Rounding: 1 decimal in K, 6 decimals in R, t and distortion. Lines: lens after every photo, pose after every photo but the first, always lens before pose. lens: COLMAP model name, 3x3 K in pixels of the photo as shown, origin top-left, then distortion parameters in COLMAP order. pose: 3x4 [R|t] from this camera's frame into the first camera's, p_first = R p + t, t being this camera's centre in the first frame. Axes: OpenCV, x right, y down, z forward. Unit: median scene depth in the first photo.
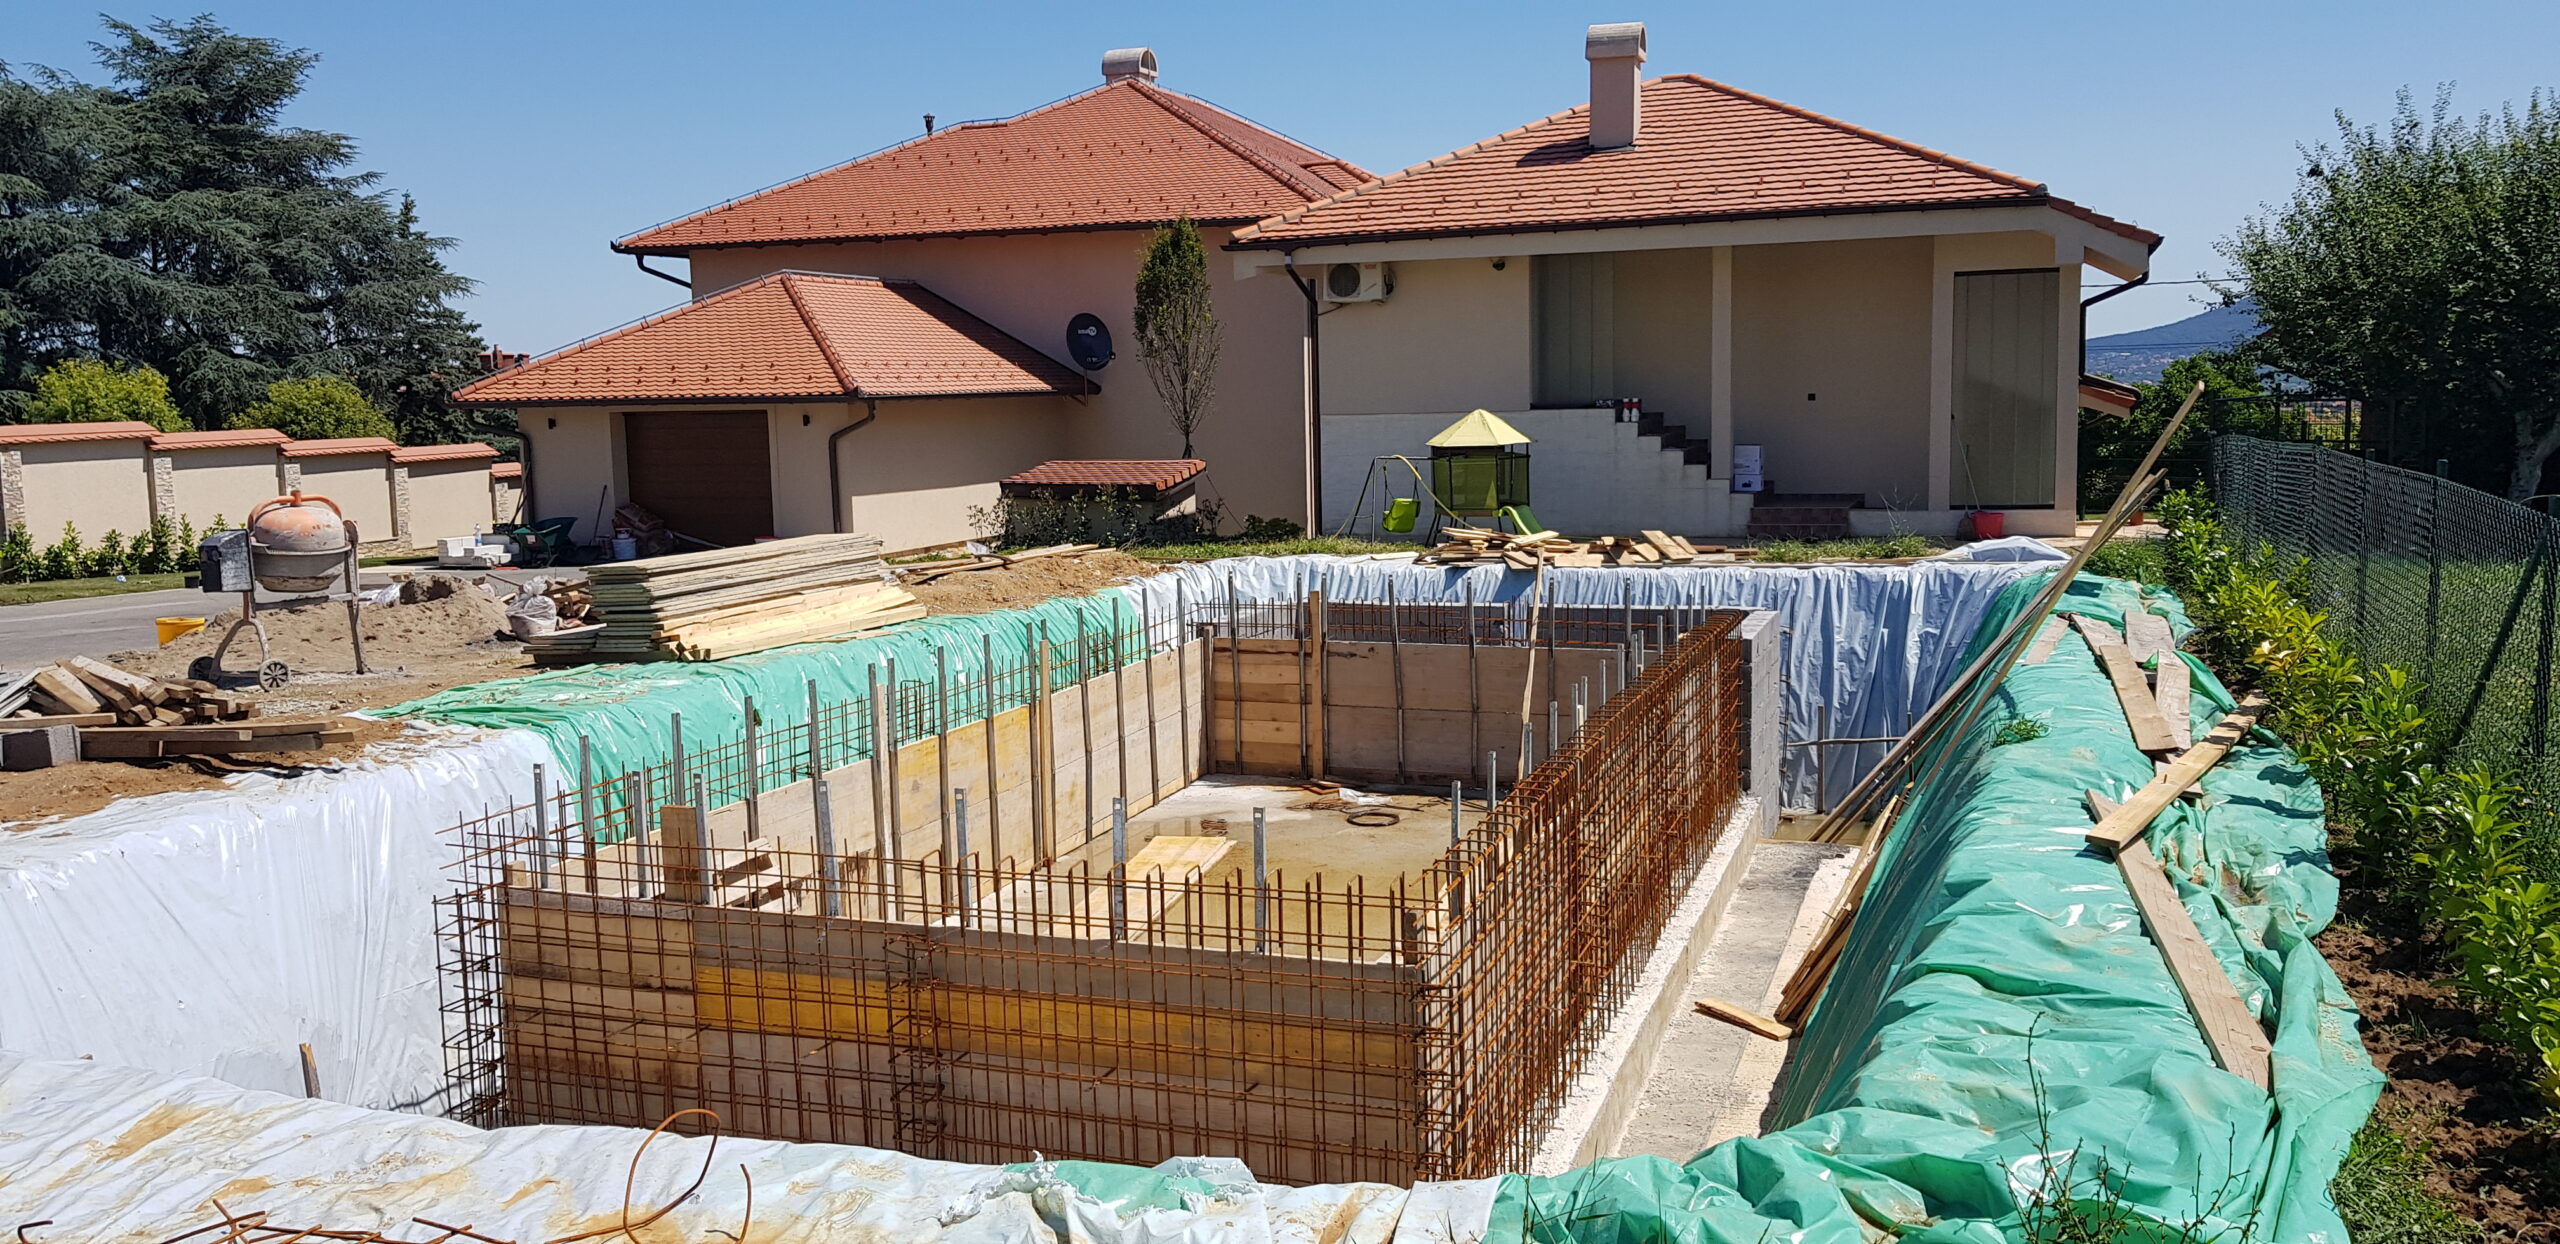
lens RADIAL K [[1860.6, 0, 1277.2], [0, 1860.6, 615.8], [0, 0, 1]] dist [0.008209, -0.028553]
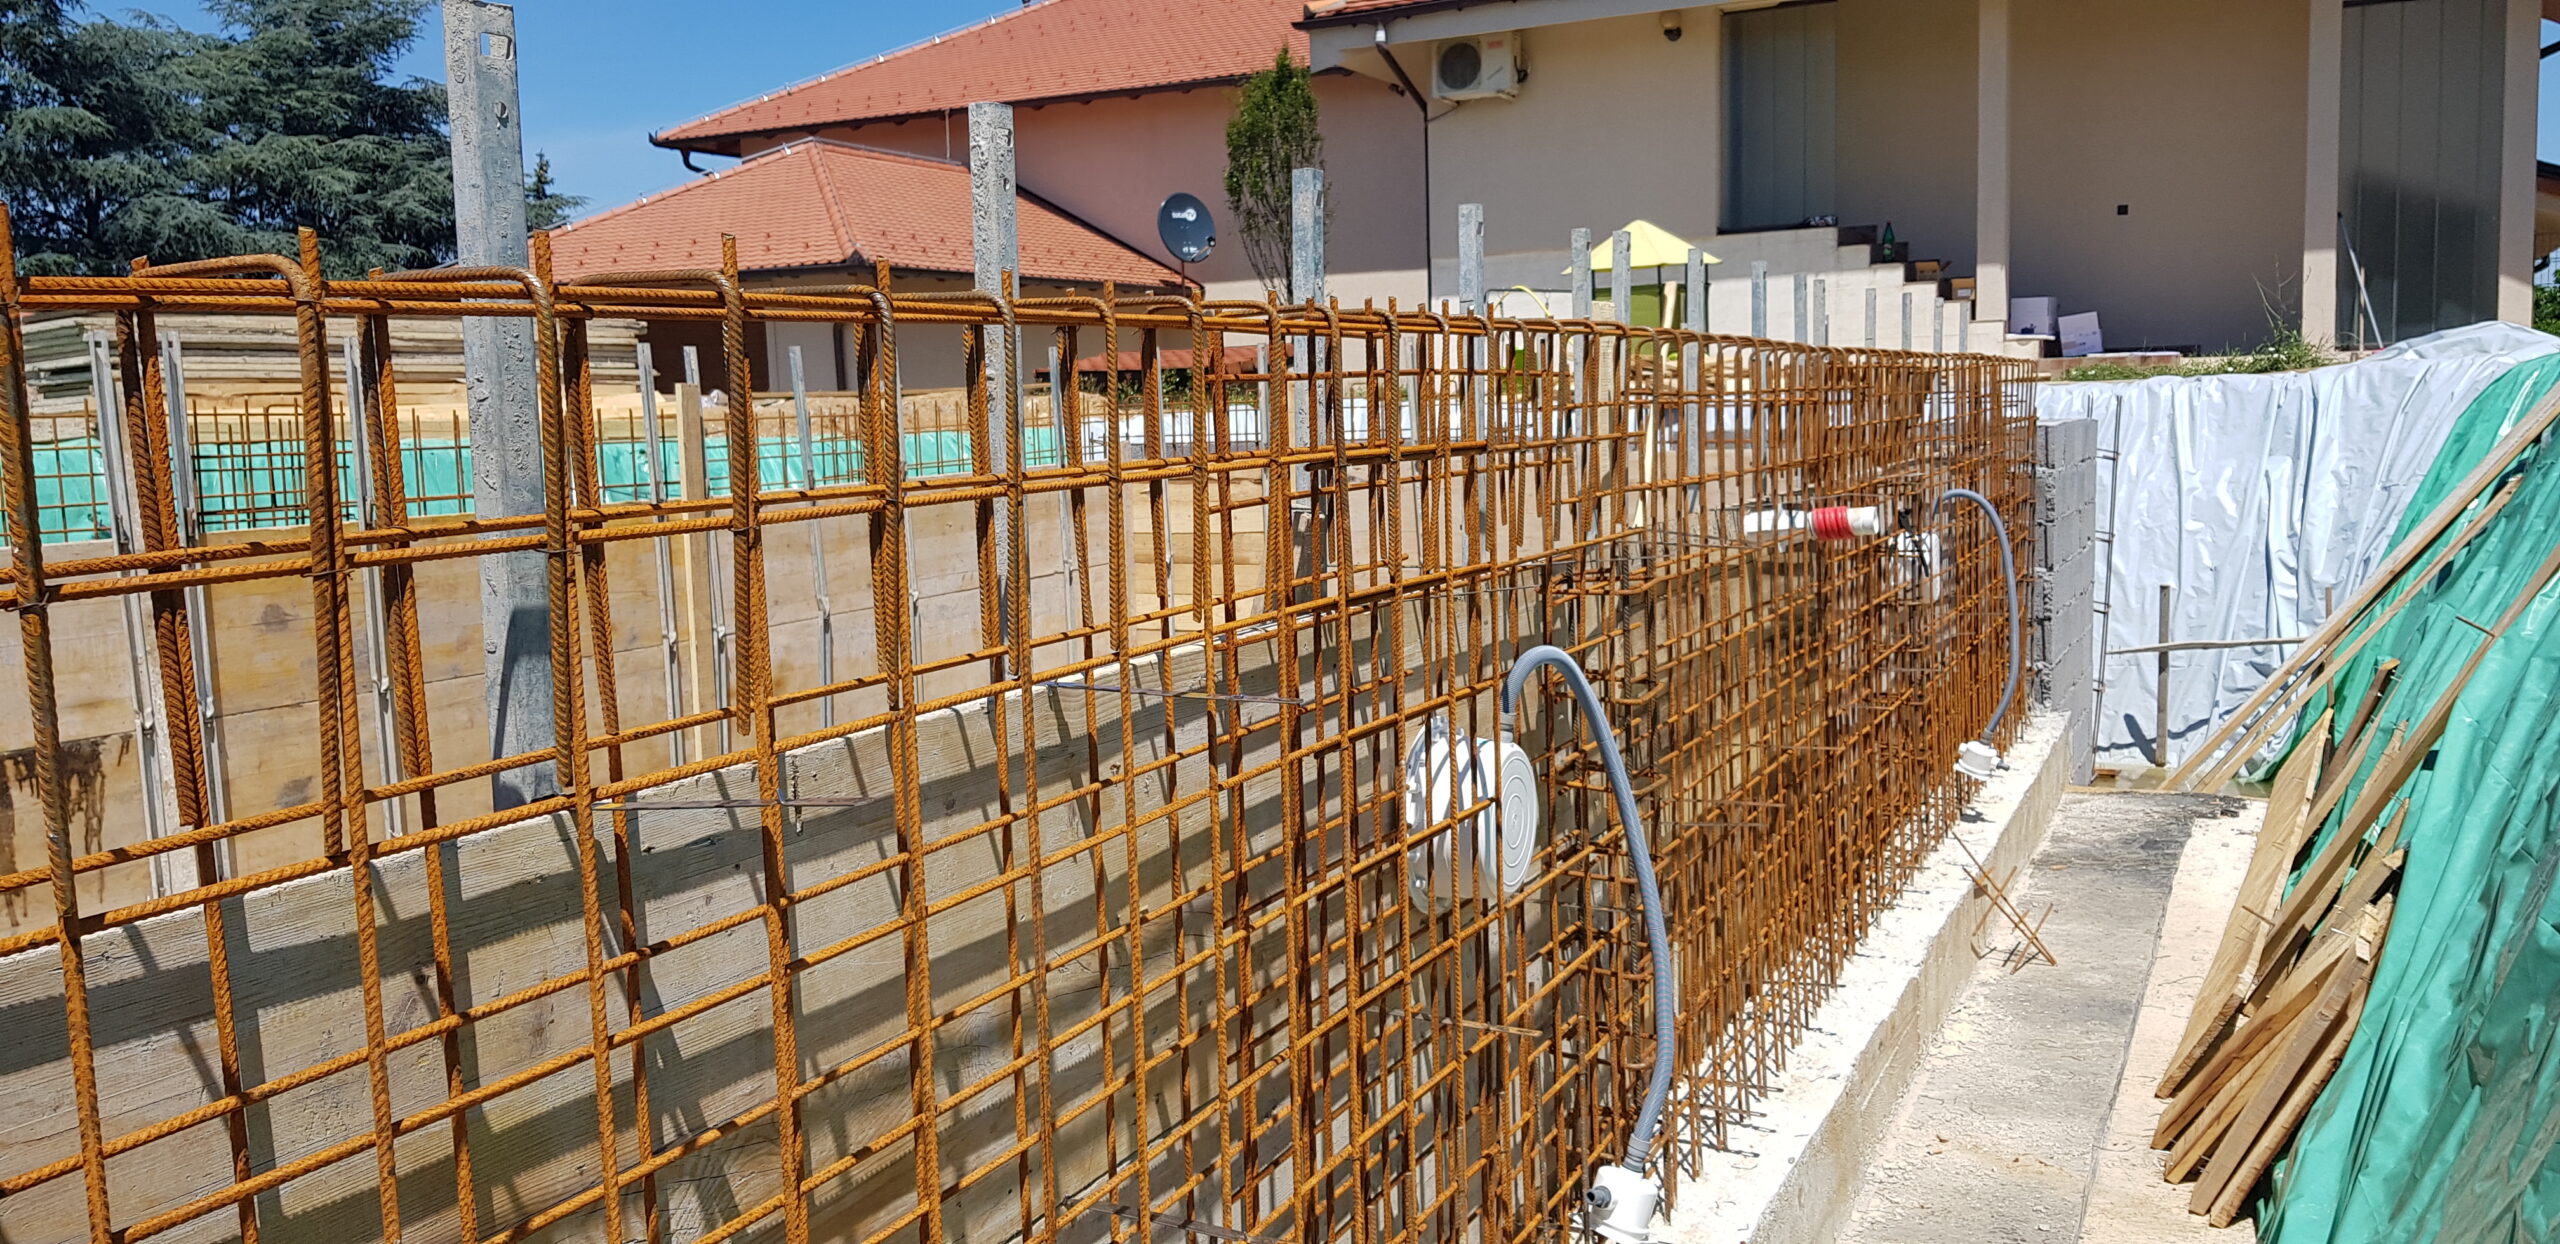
lens RADIAL K [[1860.6, 0, 1285.4], [0, 1860.6, 682.4], [0, 0, 1]] dist [0.008209, -0.028553]
pose [[0.992412, 0.003563, -0.122906, 0.046808], [-0.000566, 0.999702, 0.024409, 0.036104], [0.122956, -0.024155, 0.992118, 0.204380]]
